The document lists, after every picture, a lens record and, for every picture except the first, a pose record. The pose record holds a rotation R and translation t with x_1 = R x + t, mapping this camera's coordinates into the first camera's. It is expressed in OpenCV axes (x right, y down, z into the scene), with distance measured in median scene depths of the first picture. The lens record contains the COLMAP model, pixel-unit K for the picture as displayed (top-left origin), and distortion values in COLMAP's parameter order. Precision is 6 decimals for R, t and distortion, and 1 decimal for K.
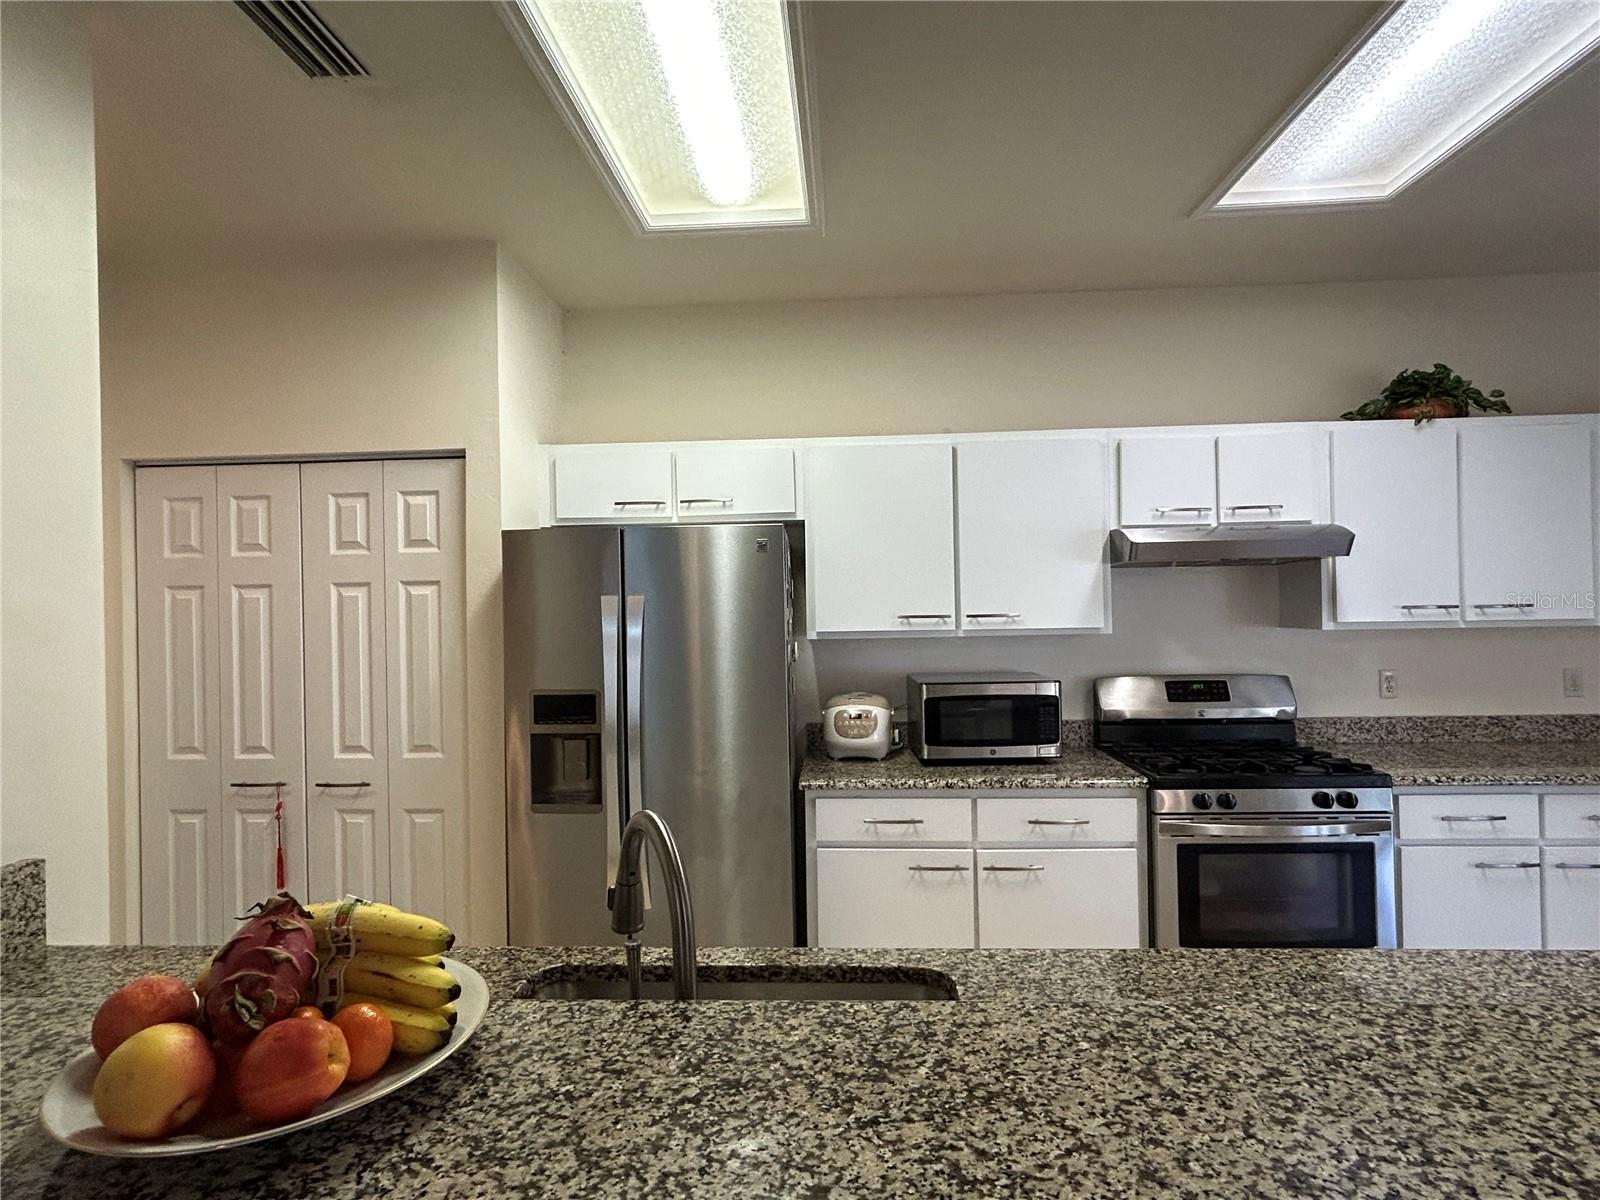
lens RADIAL K [[841.8, 0, 798.9], [0, 841.8, 588.8], [0, 0, 1]] dist [-0.002038, 0.000021]
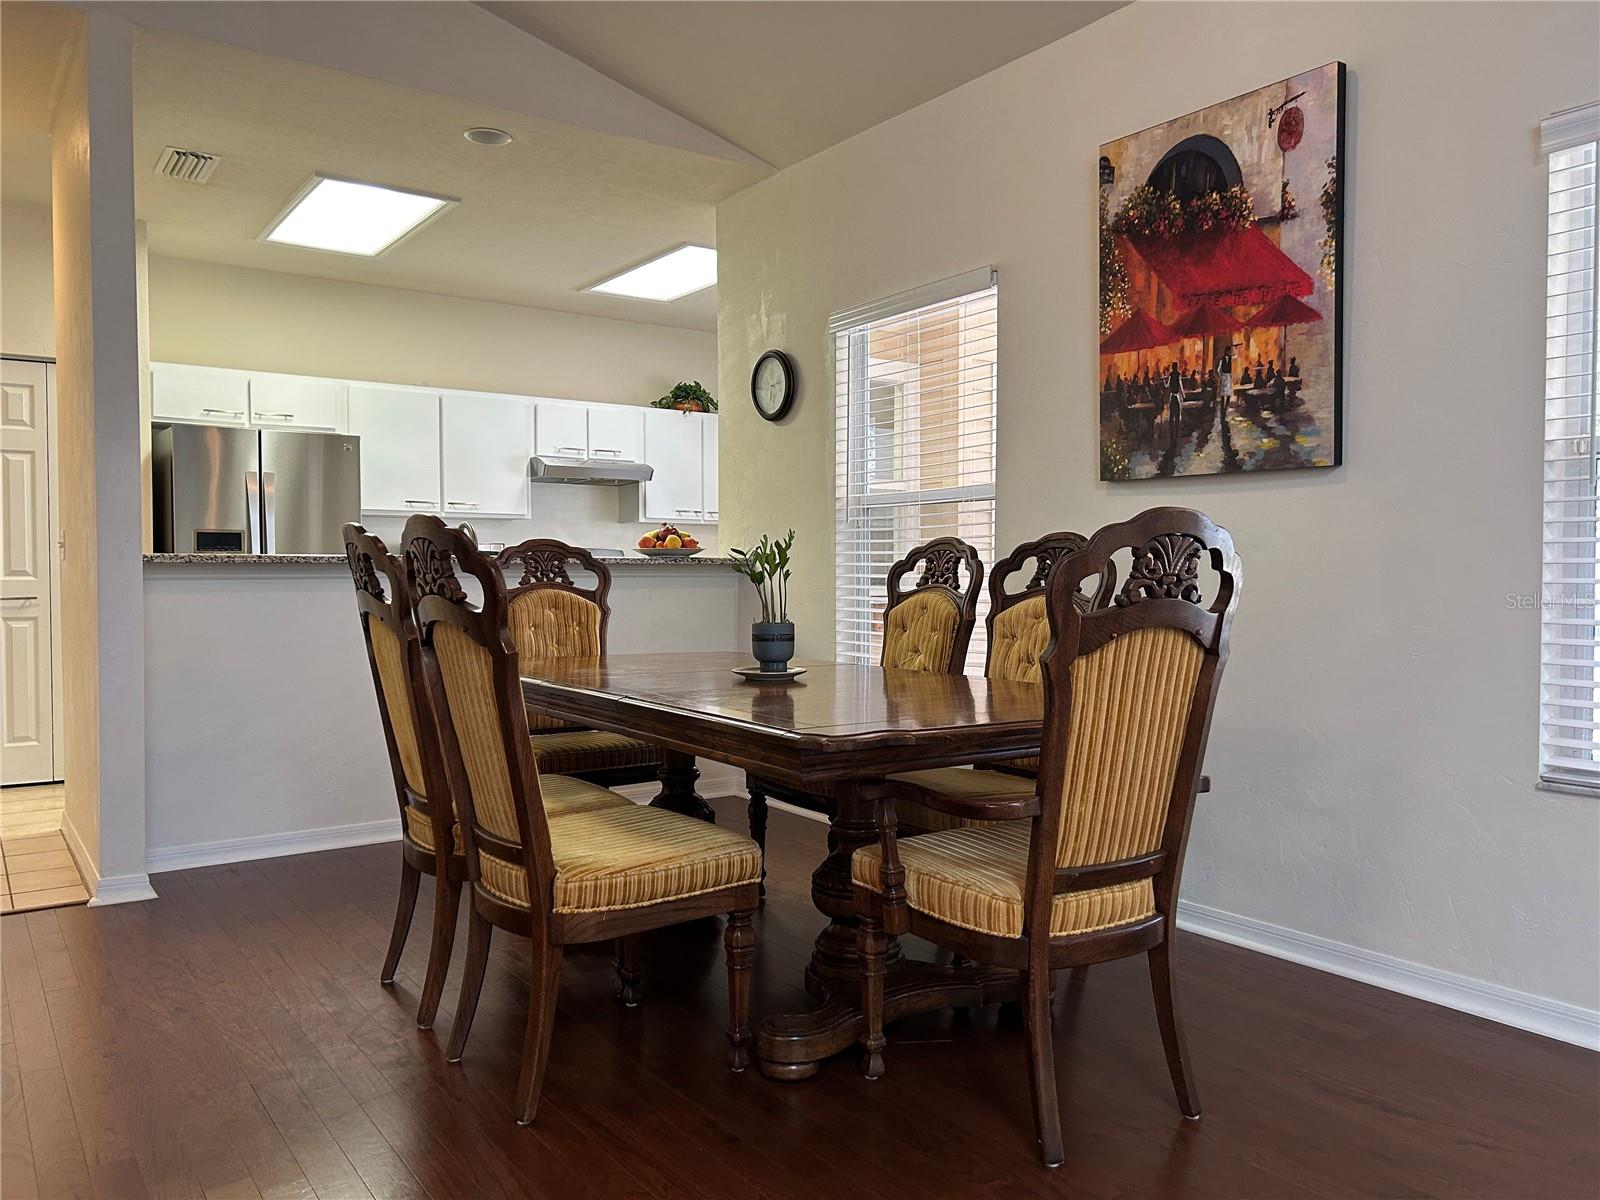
lens RADIAL K [[1204.9, 0, 797.9], [0, 1204.9, 604.8], [0, 0, 1]] dist [0.056795, -0.046953]
pose [[0.781879, 0.001448, 0.623429, -0.751637], [-0.018628, 0.999605, 0.021041, 0.171016], [-0.623152, -0.028065, 0.781597, -1.286362]]
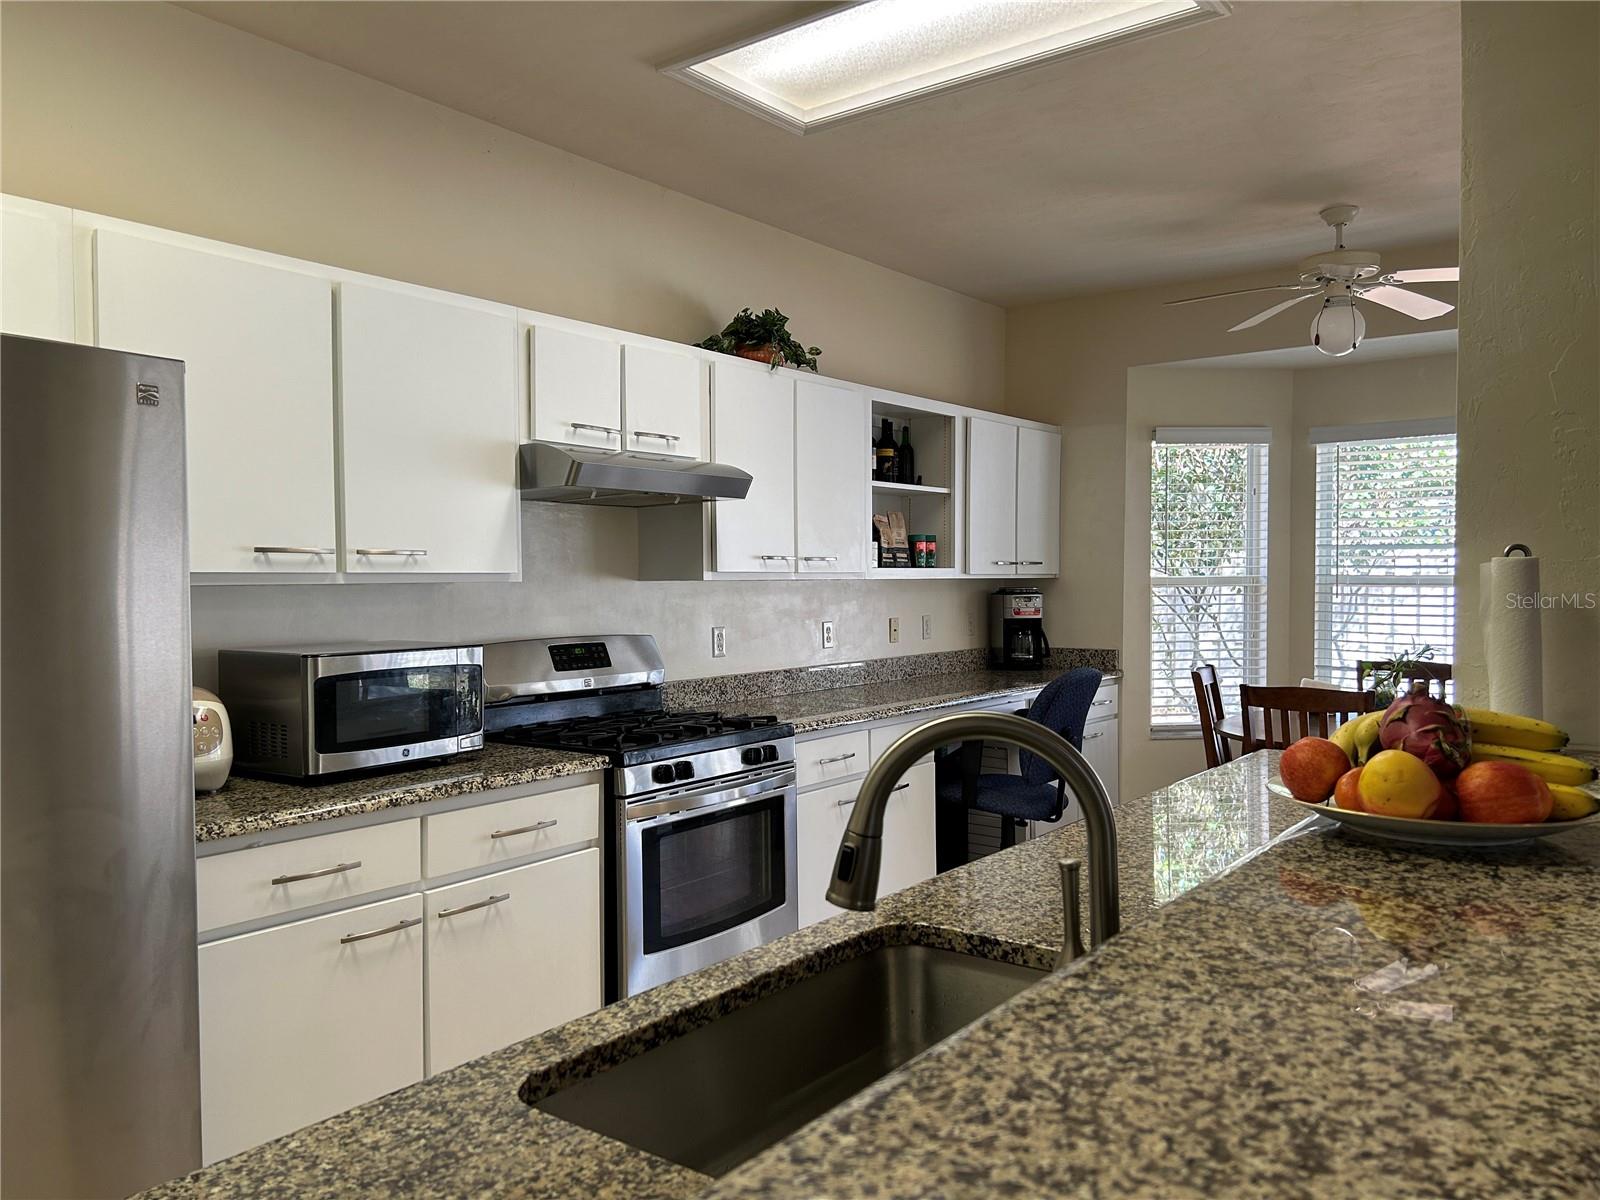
lens RADIAL K [[1204.9, 0, 804.3], [0, 1204.9, 605.7], [0, 0, 1]] dist [0.056795, -0.046953]
pose [[0.555436, -0.005938, 0.831538, -0.405813], [-0.013721, 0.999773, 0.016304, 0.055317], [-0.831446, -0.020465, 0.555228, 0.191608]]
